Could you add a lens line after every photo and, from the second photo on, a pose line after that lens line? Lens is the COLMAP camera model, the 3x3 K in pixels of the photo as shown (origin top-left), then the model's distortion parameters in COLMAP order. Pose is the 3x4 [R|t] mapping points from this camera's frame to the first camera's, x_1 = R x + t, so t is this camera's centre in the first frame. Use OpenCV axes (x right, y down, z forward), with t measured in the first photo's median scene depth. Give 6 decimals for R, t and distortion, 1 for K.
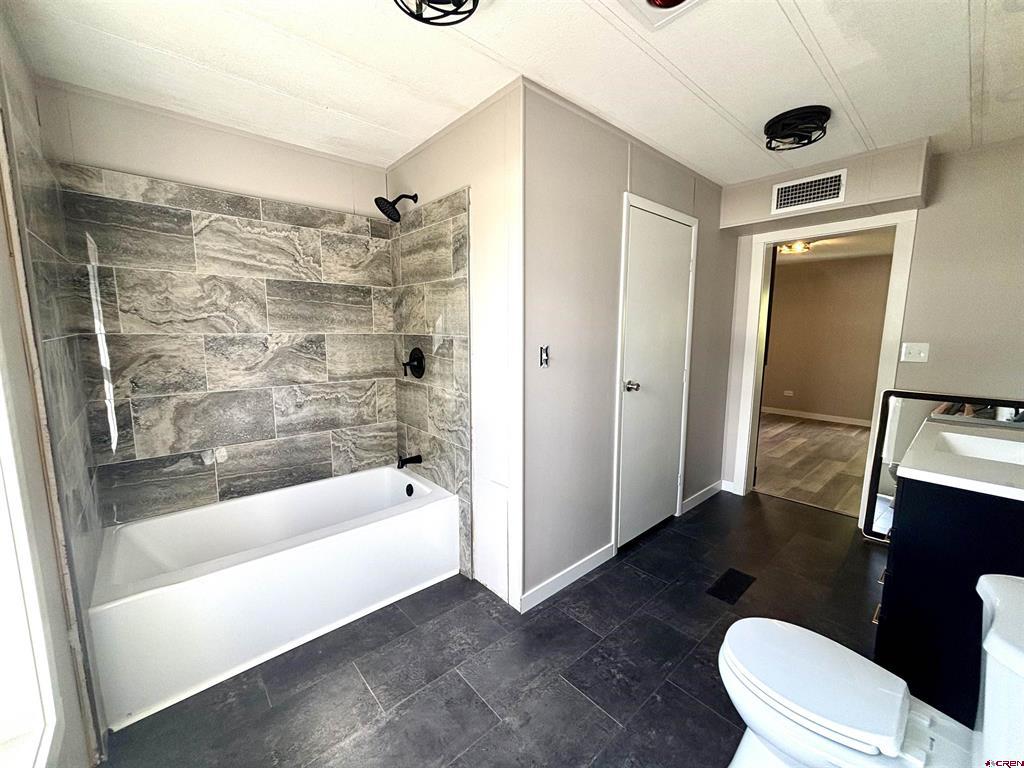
lens RADIAL K [[409.9, 0, 512.0], [0, 409.9, 384.0], [0, 0, 1]] dist [0.009485, -0.002550]
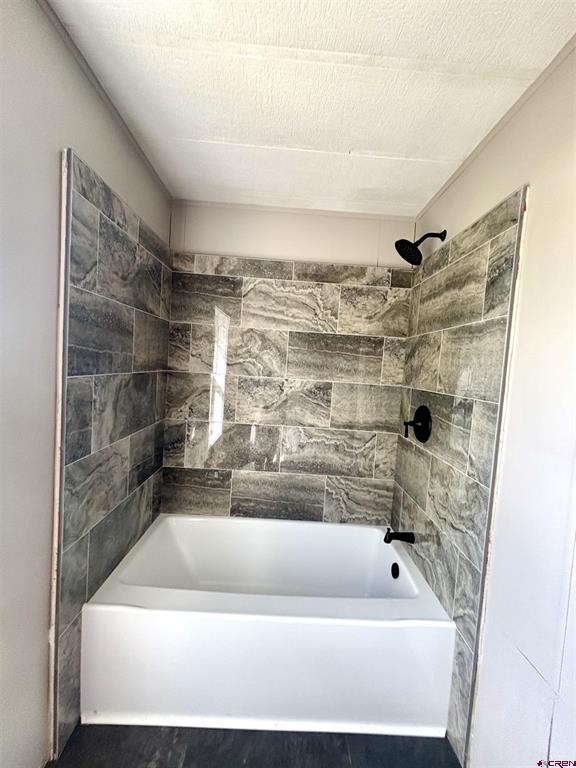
lens RADIAL K [[307.4, 0, 288.0], [0, 307.4, 384.0], [0, 0, 1]] dist [0.009485, -0.002550]
pose [[0.758303, 0.080602, -0.646901, -0.039728], [-0.148395, 0.987618, -0.050895, -0.063300], [0.634788, 0.134591, 0.760874, 0.352801]]
